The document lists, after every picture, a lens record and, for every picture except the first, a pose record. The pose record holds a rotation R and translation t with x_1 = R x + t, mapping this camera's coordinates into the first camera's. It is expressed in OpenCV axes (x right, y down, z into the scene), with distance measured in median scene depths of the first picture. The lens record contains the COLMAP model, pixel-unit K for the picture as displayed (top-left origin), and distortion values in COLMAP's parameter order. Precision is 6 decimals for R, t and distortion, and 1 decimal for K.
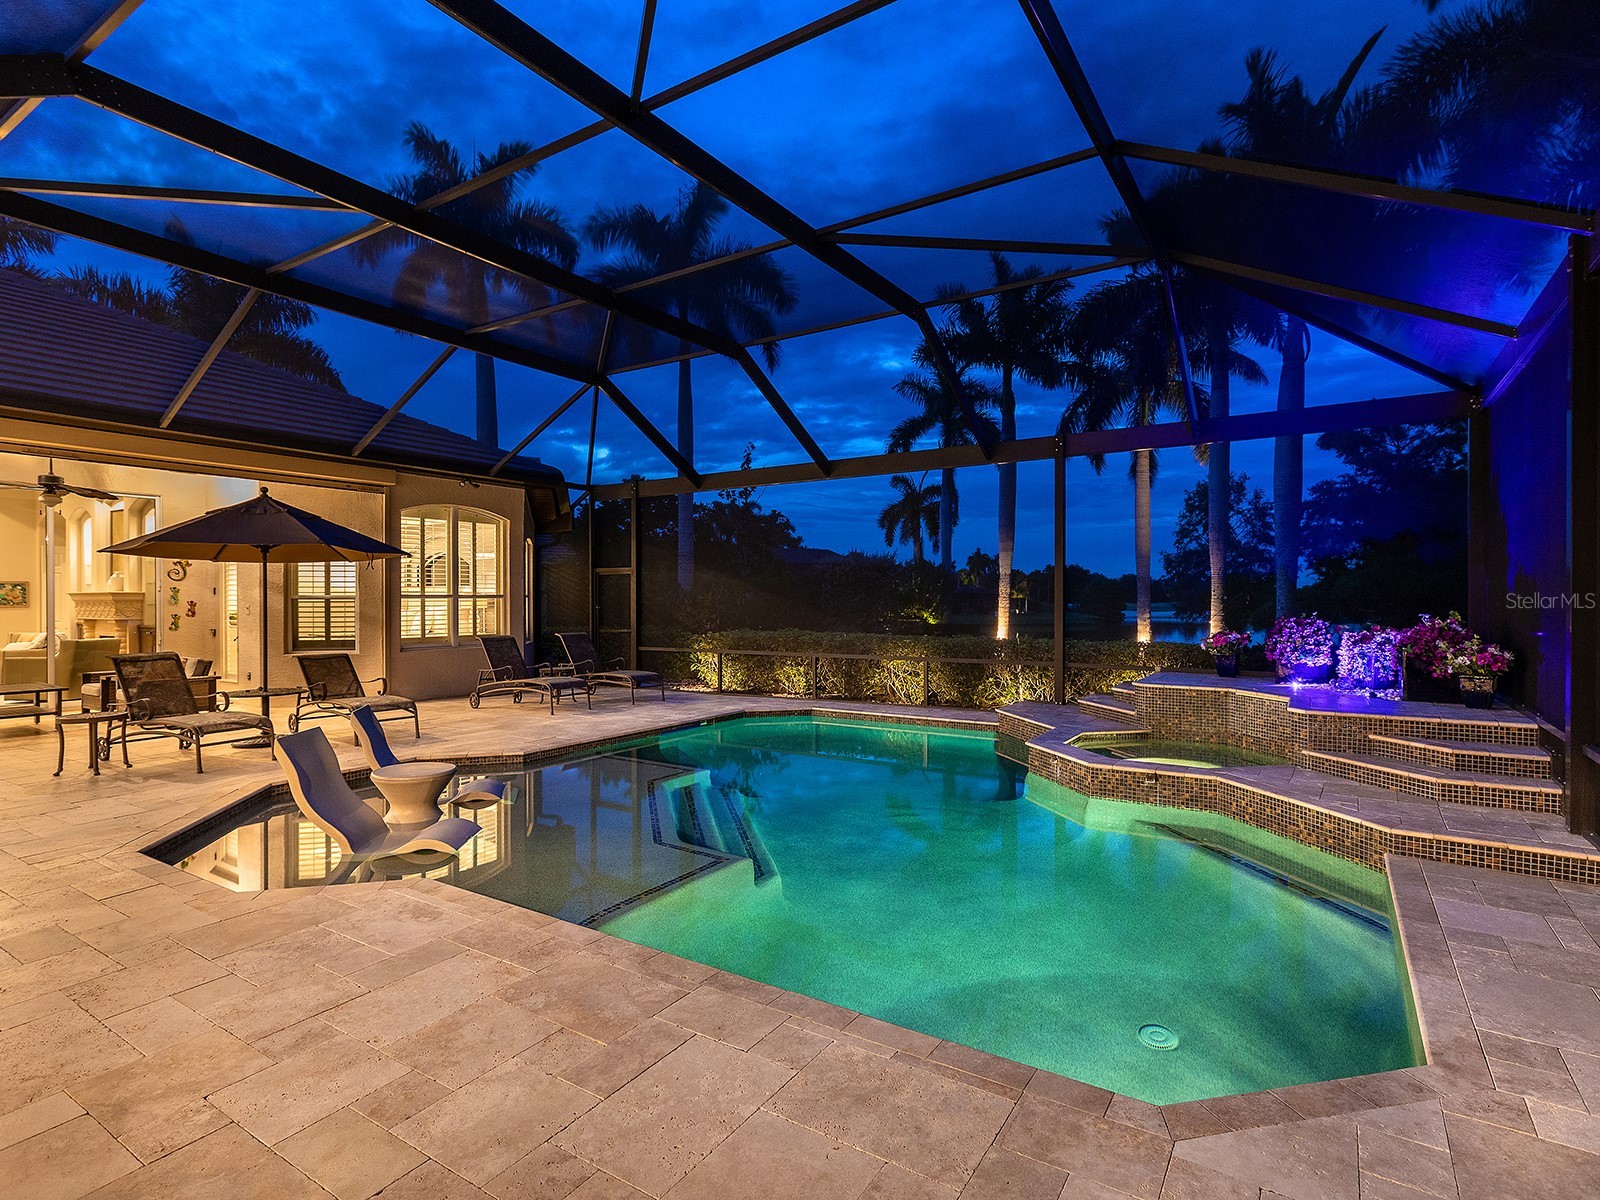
lens RADIAL K [[816.5, 0, 800.0], [0, 816.5, 600.0], [0, 0, 1]] dist [-0.000612, 0.000058]
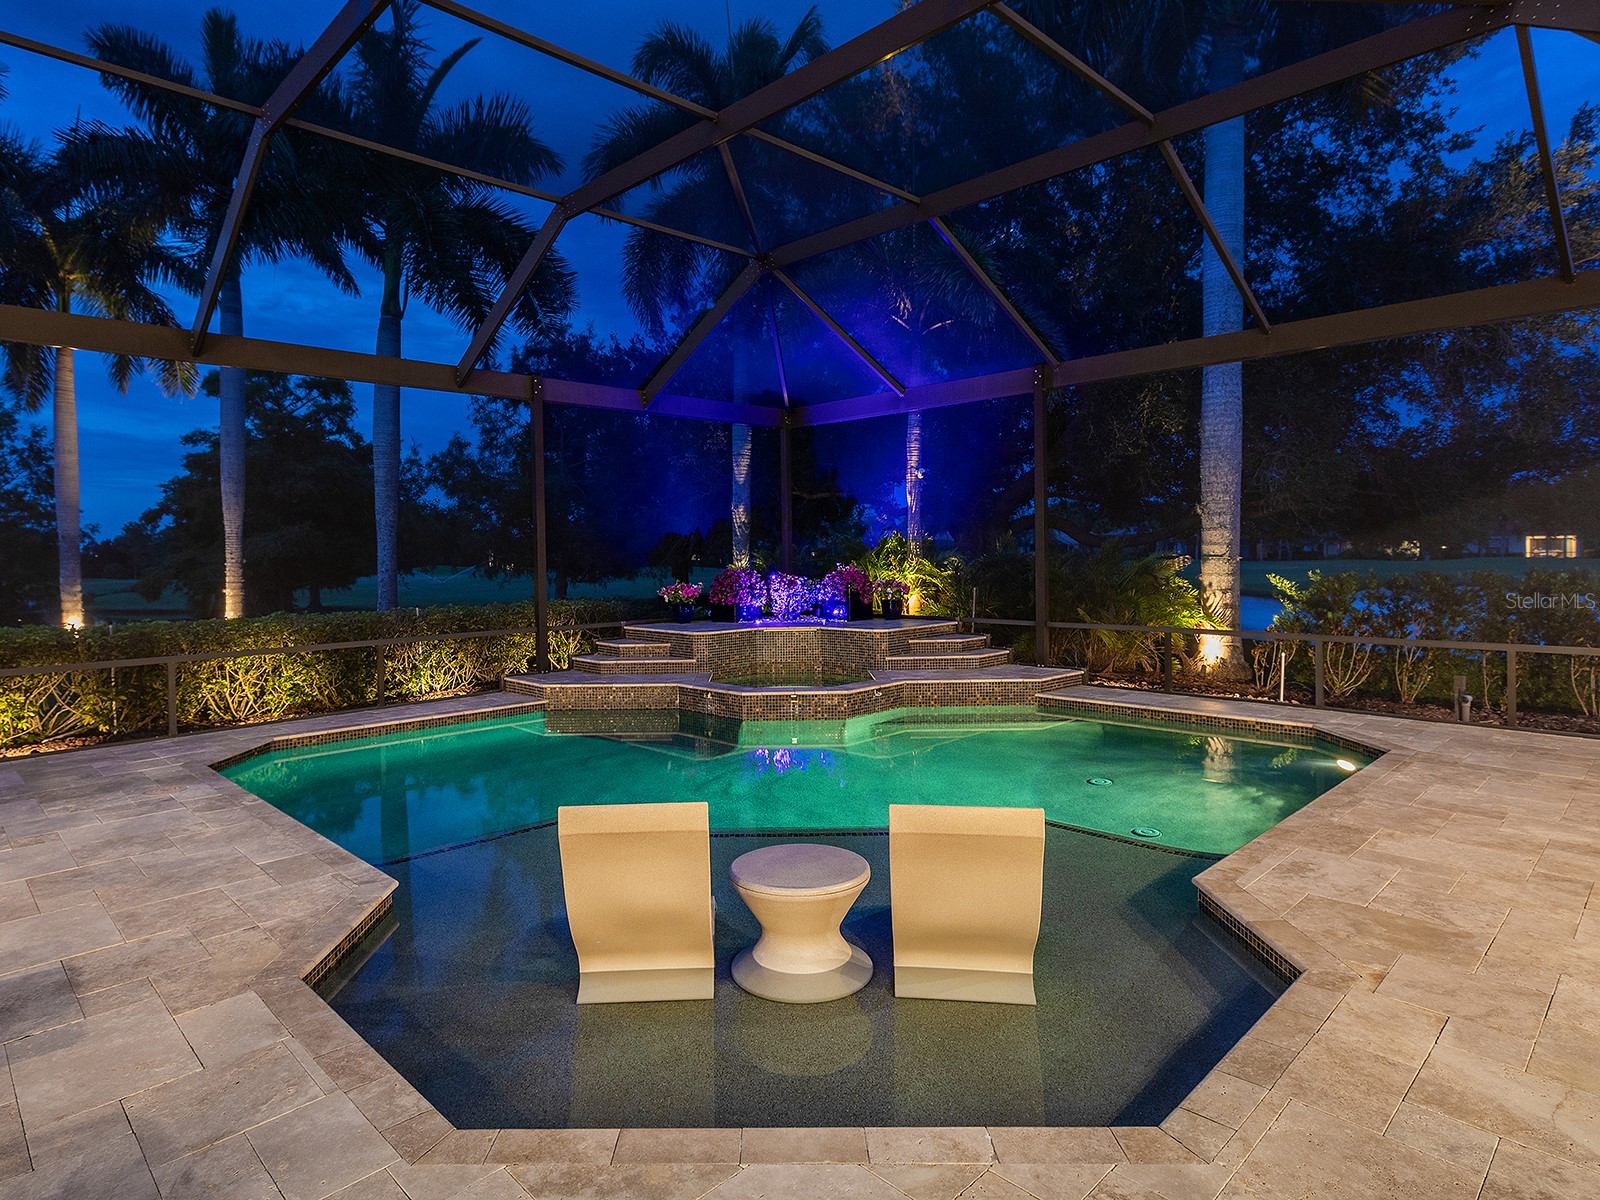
lens RADIAL K [[903.8, 0, 800.0], [0, 903.8, 600.0], [0, 0, 1]] dist [-0.001598, -0.000433]
pose [[0.225154, -0.054942, 0.972773, -1.463707], [0.018703, 0.998469, 0.052065, -0.003954], [-0.974144, 0.006471, 0.225836, 1.199675]]
